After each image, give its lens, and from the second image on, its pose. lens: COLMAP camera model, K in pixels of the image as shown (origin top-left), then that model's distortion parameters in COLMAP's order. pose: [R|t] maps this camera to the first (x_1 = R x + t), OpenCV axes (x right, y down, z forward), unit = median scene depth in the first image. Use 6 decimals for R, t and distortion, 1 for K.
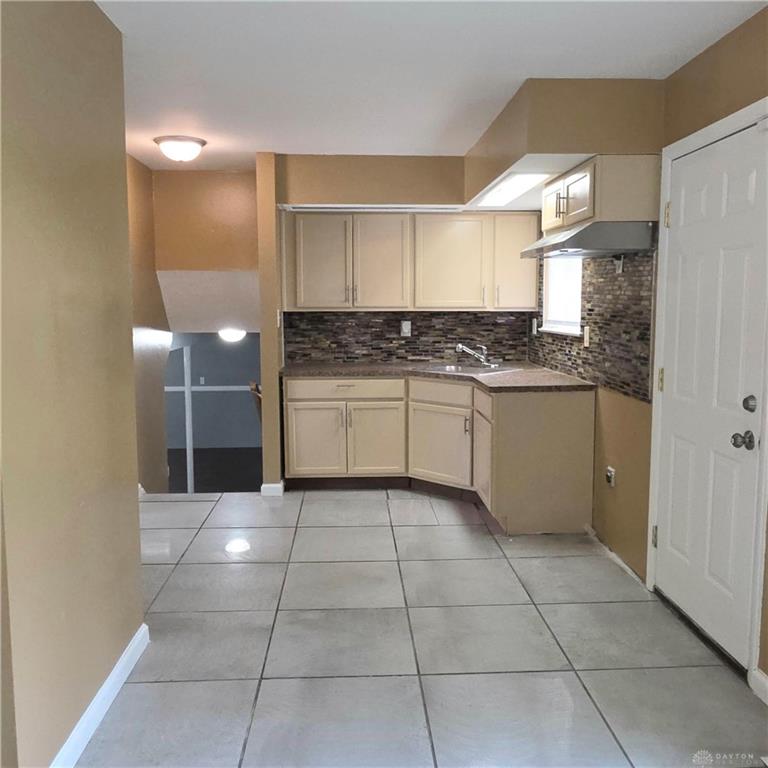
lens RADIAL K [[709.0, 0, 383.7], [0, 709.0, 384.7], [0, 0, 1]] dist [-0.007081, 0.000000]
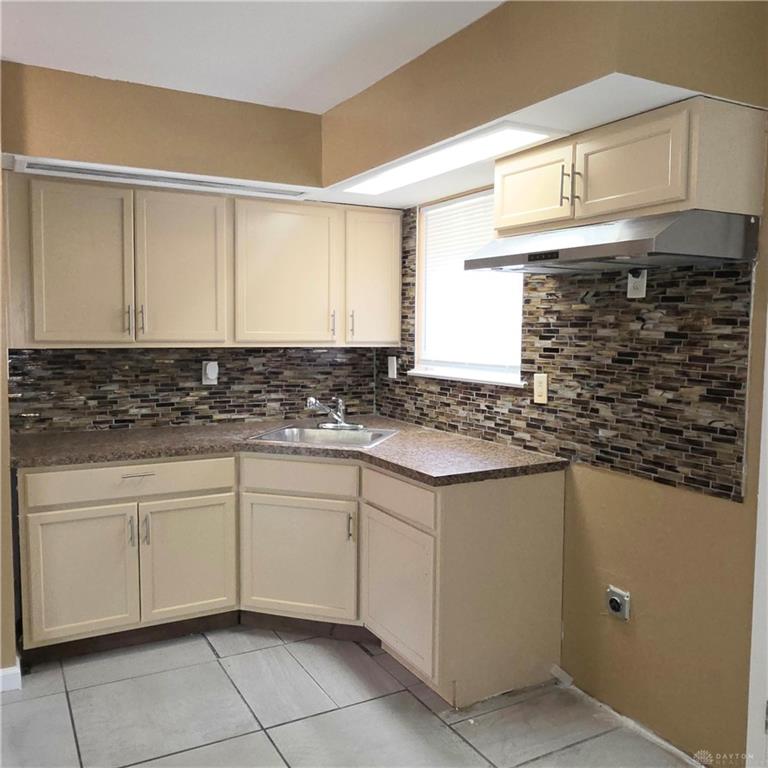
lens RADIAL K [[709.0, 0, 381.9], [0, 709.0, 381.8], [0, 0, 1]] dist [-0.007081, 0.000000]
pose [[0.897989, -0.022589, 0.439438, -0.130724], [0.039331, 0.998804, -0.029030, -0.052105], [-0.438257, 0.043352, 0.897804, 0.390288]]
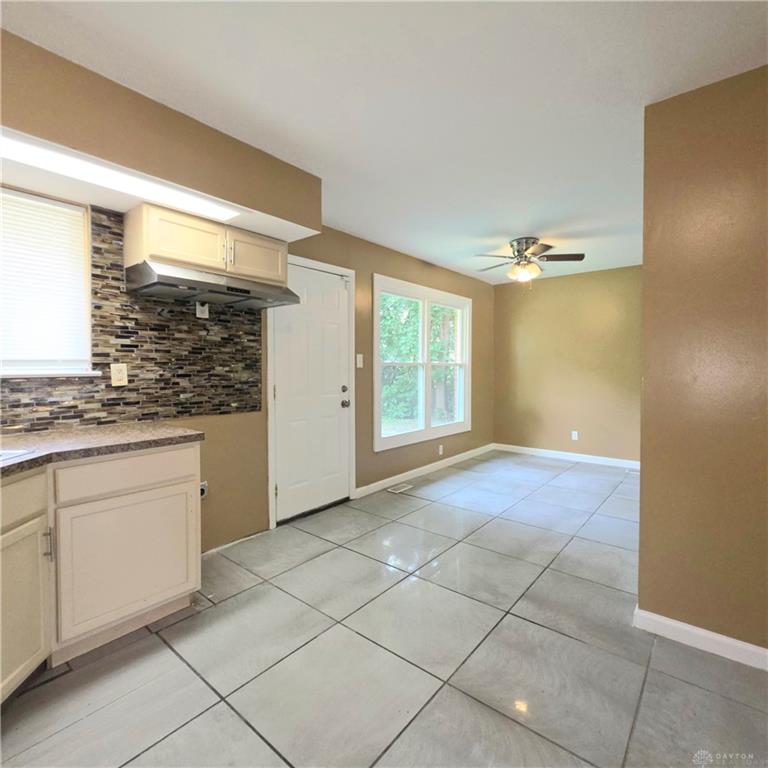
lens RADIAL K [[413.1, 0, 383.0], [0, 413.1, 380.3], [0, 0, 1]] dist [-0.000591, 0.002593]
pose [[-0.741225, -0.020762, 0.670936, -0.279454], [0.080604, 0.989536, 0.119670, -0.083894], [-0.666400, 0.142783, -0.731795, 1.004534]]
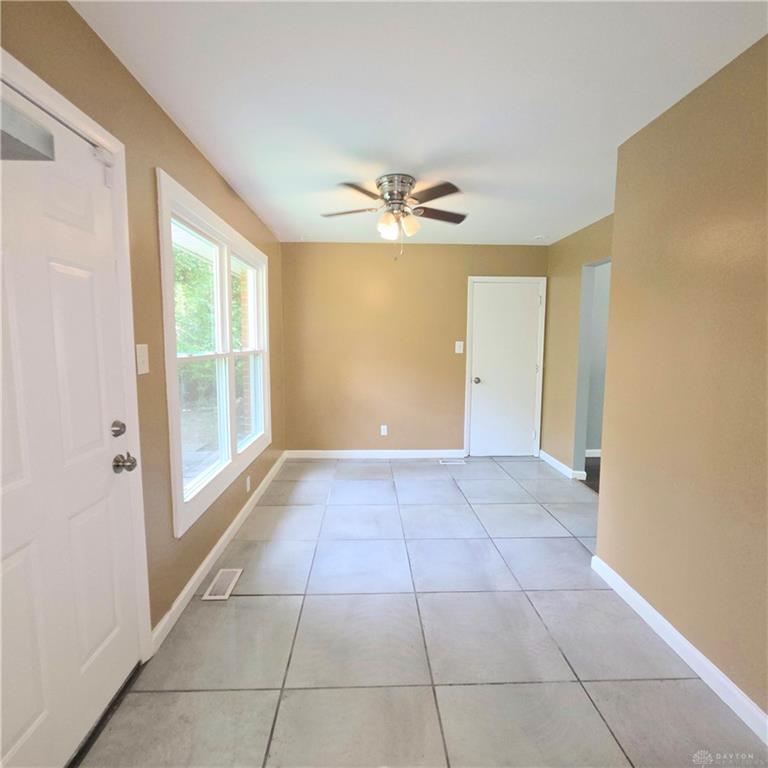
lens RADIAL K [[413.1, 0, 383.5], [0, 413.1, 381.5], [0, 0, 1]] dist [-0.000591, 0.002593]
pose [[-0.999930, -0.002804, 0.011503, 0.062971], [-0.000250, 0.976338, 0.216251, -0.087717], [-0.011837, 0.216232, -0.976270, 0.806207]]
